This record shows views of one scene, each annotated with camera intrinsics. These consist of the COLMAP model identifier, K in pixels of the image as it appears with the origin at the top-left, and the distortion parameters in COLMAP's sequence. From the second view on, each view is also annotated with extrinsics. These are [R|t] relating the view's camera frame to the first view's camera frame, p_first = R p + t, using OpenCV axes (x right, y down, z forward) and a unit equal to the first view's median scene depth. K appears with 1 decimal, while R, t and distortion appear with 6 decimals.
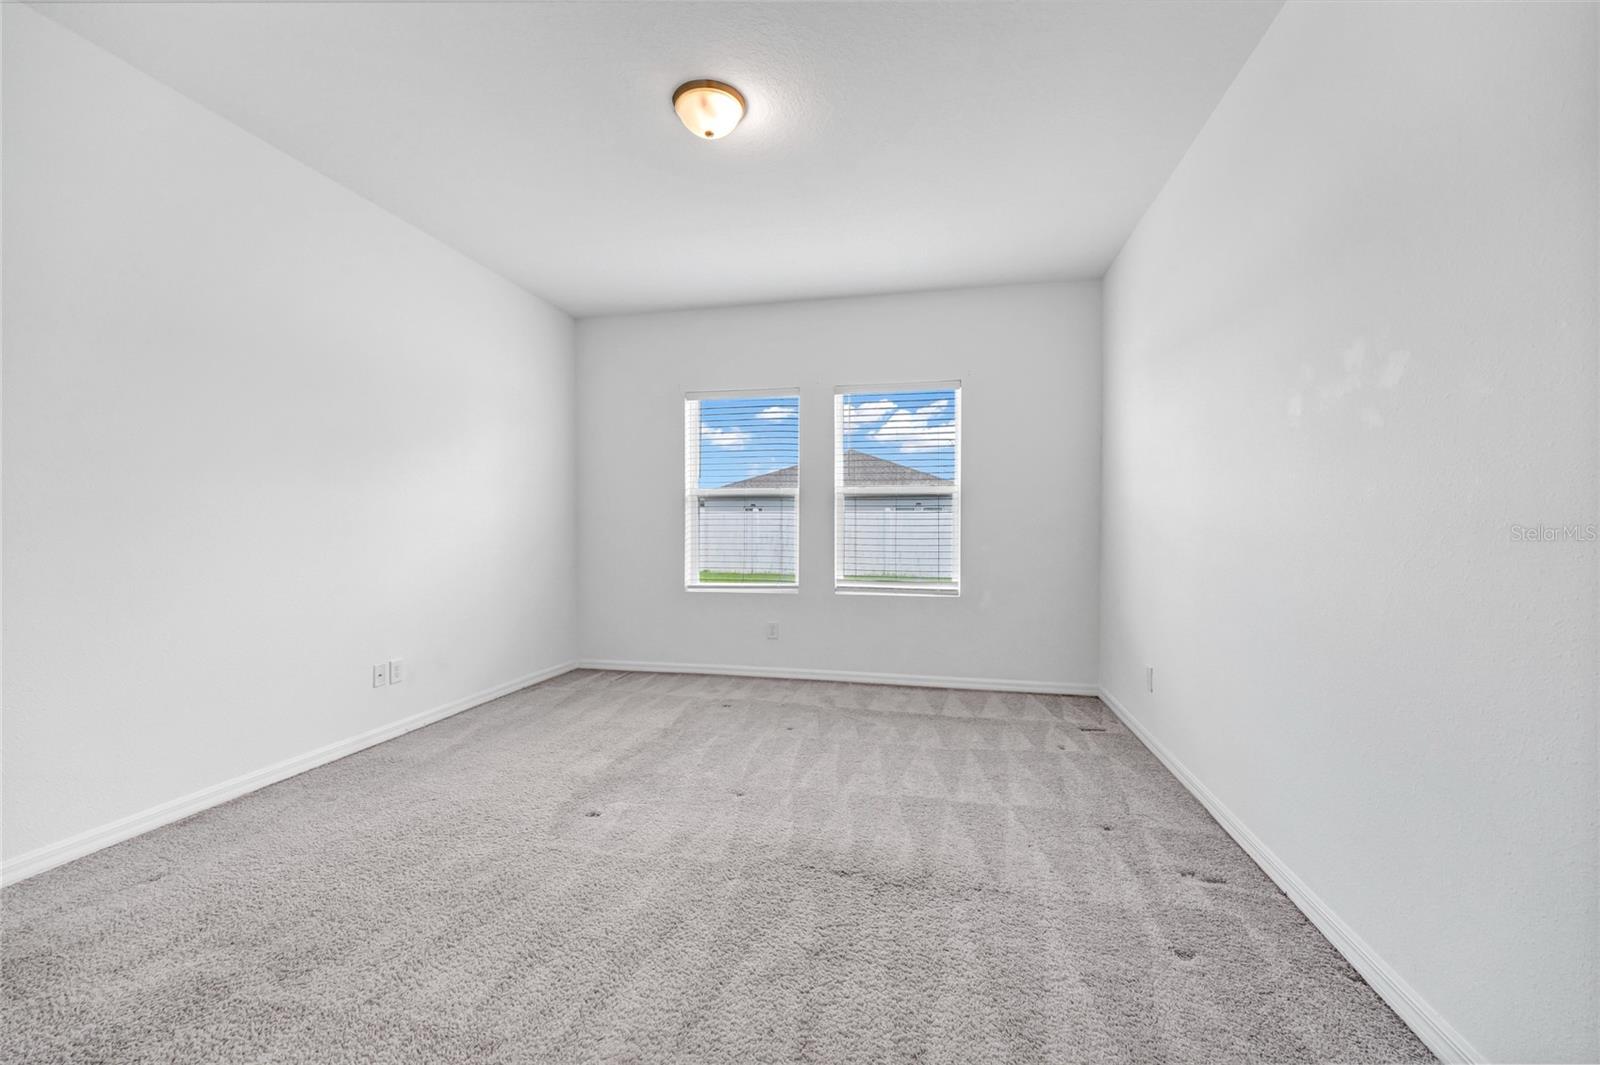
lens RADIAL K [[641.3, 0, 800.0], [0, 641.3, 532.5], [0, 0, 1]] dist [0.000368, -0.000006]
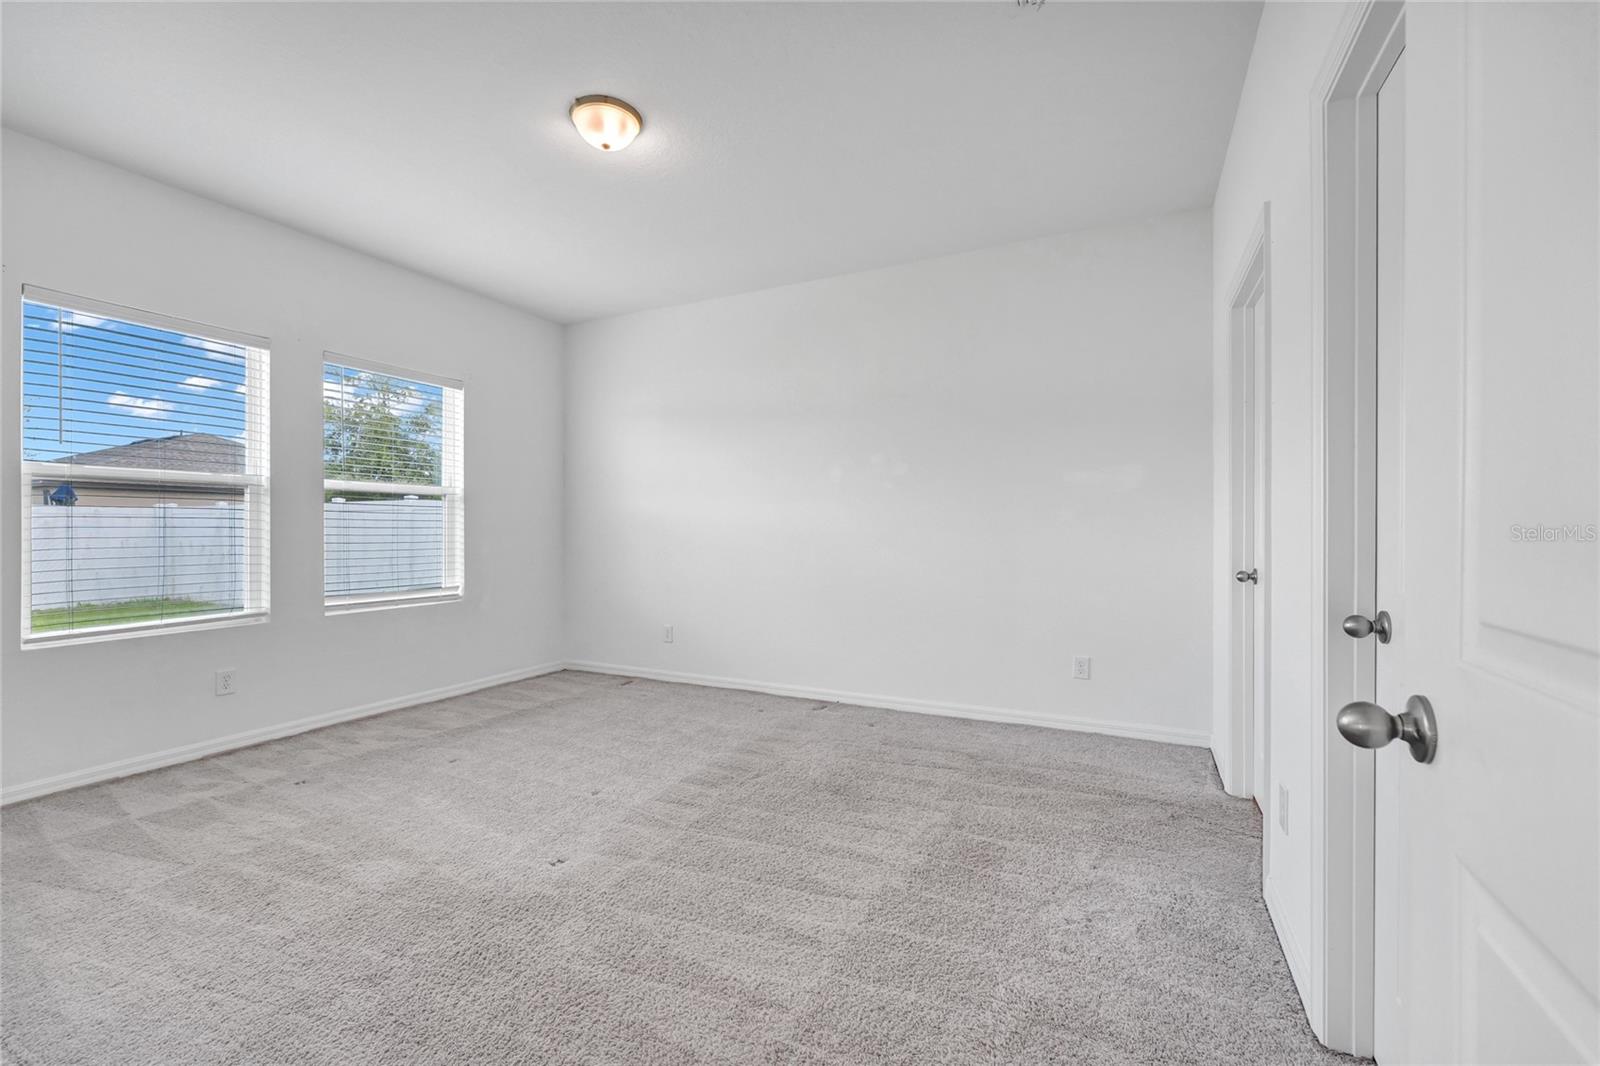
lens RADIAL K [[665.7, 0, 800.0], [0, 665.7, 533.0], [0, 0, 1]] dist [-0.000495, -0.000106]
pose [[0.243836, -0.008929, 0.969775, -0.637070], [0.007010, 0.999948, 0.007444, -0.007624], [-0.969791, 0.004983, 0.243886, 0.259033]]
